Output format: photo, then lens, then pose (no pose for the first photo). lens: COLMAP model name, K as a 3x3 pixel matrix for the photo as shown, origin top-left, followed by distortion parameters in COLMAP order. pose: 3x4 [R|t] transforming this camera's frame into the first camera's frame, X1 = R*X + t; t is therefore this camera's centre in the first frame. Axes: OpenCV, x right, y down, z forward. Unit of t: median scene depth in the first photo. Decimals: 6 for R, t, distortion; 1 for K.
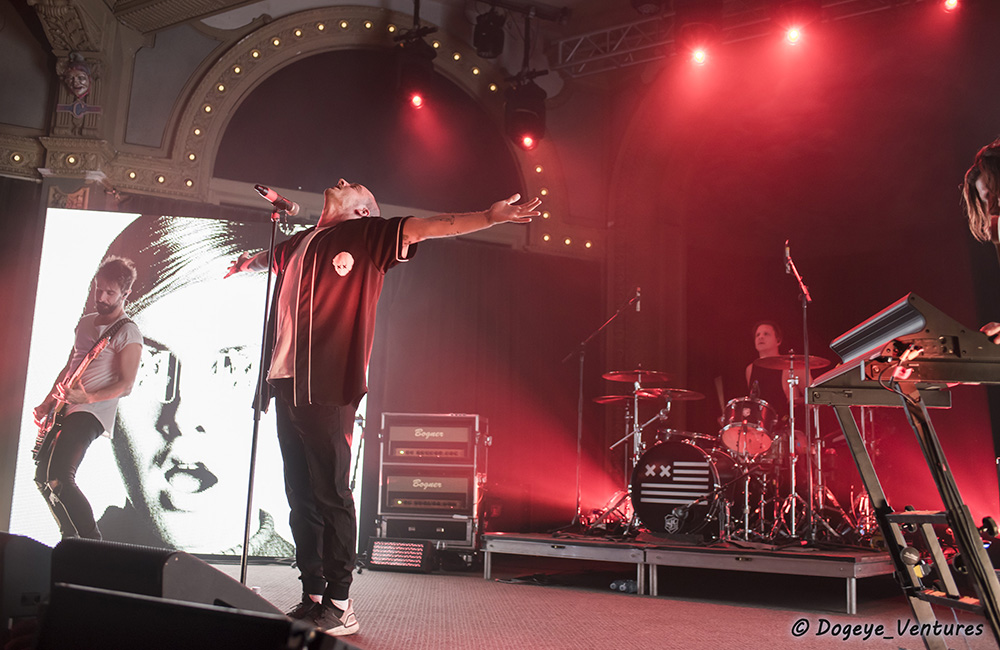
lens RADIAL K [[1021.8, 0, 504.6], [0, 1021.8, 304.6], [0, 0, 1]] dist [-0.062145, 0.000000]
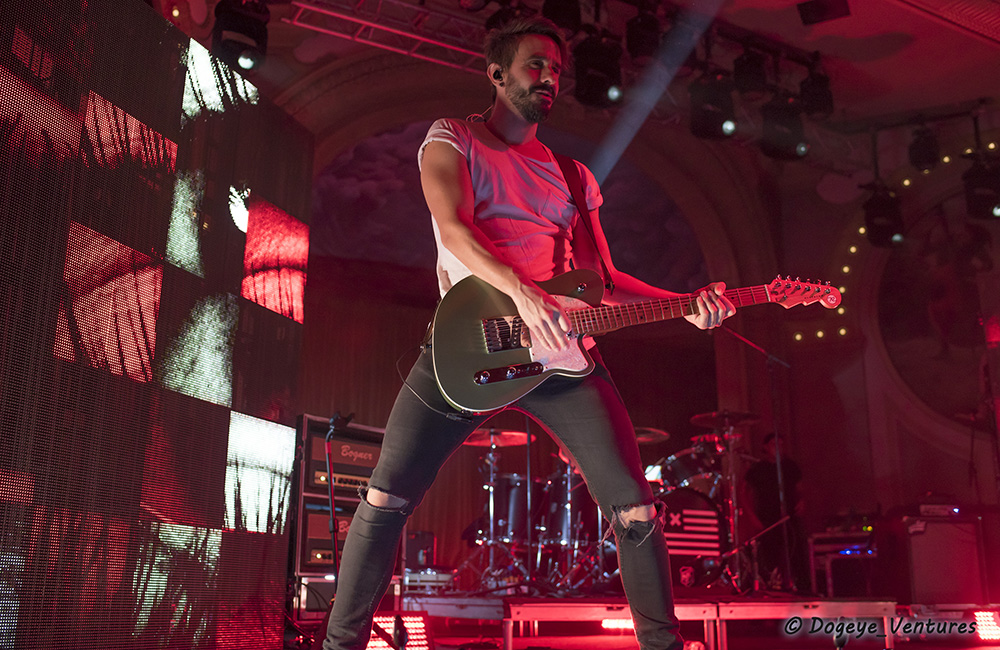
lens RADIAL K [[1021.8, 0, 502.8], [0, 1021.8, 325.5], [0, 0, 1]] dist [-0.062145, 0.000000]
pose [[0.477347, 0.204239, 0.854650, -0.622880], [-0.148173, 0.977395, -0.150813, 0.131337], [-0.866132, -0.054646, 0.496820, 0.588953]]
